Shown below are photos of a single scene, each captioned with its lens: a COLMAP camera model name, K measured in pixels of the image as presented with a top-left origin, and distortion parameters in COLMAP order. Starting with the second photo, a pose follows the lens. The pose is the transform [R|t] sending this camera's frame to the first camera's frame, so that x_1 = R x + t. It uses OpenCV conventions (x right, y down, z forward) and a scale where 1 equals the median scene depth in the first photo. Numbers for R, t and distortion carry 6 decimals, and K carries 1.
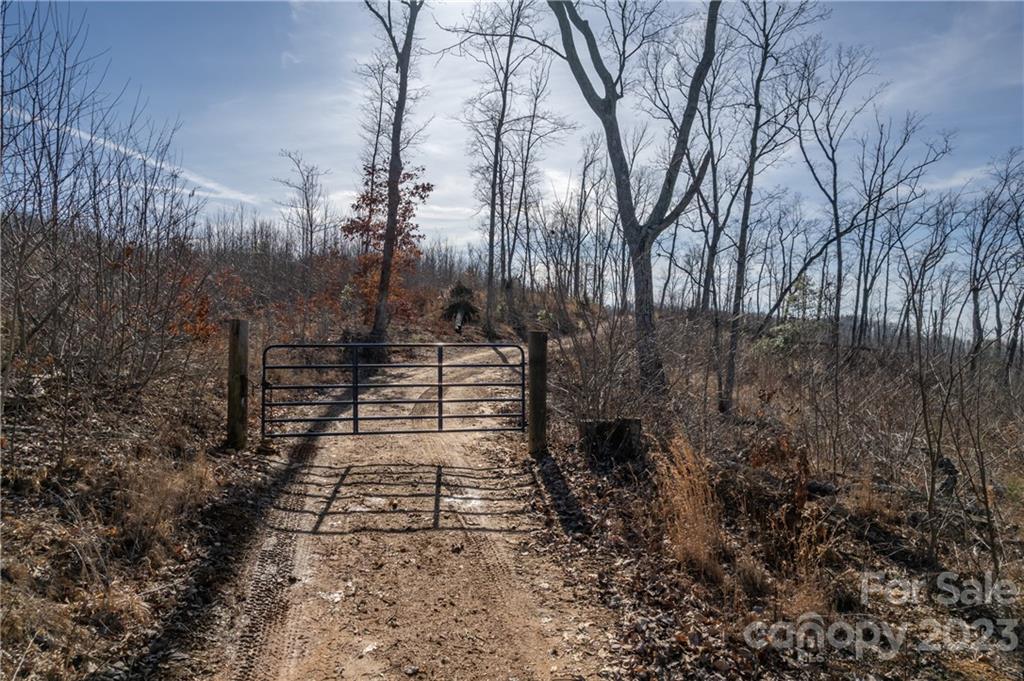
lens RADIAL K [[653.5, 0, 511.4], [0, 653.5, 339.2], [0, 0, 1]] dist [-0.064518, 0.071443]
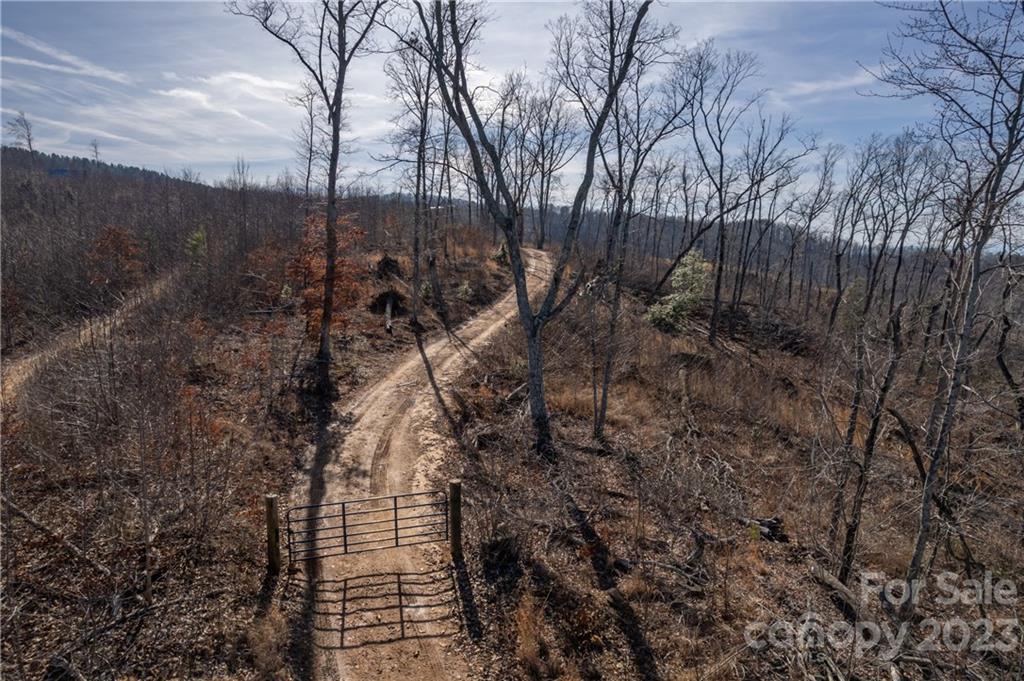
lens RADIAL K [[653.5, 0, 511.0], [0, 653.5, 341.7], [0, 0, 1]] dist [-0.064518, 0.071443]
pose [[0.993131, -0.017200, 0.115740, -0.003246], [-0.001223, 0.987558, 0.157254, -0.662239], [-0.117005, -0.156315, 0.980753, -0.600069]]
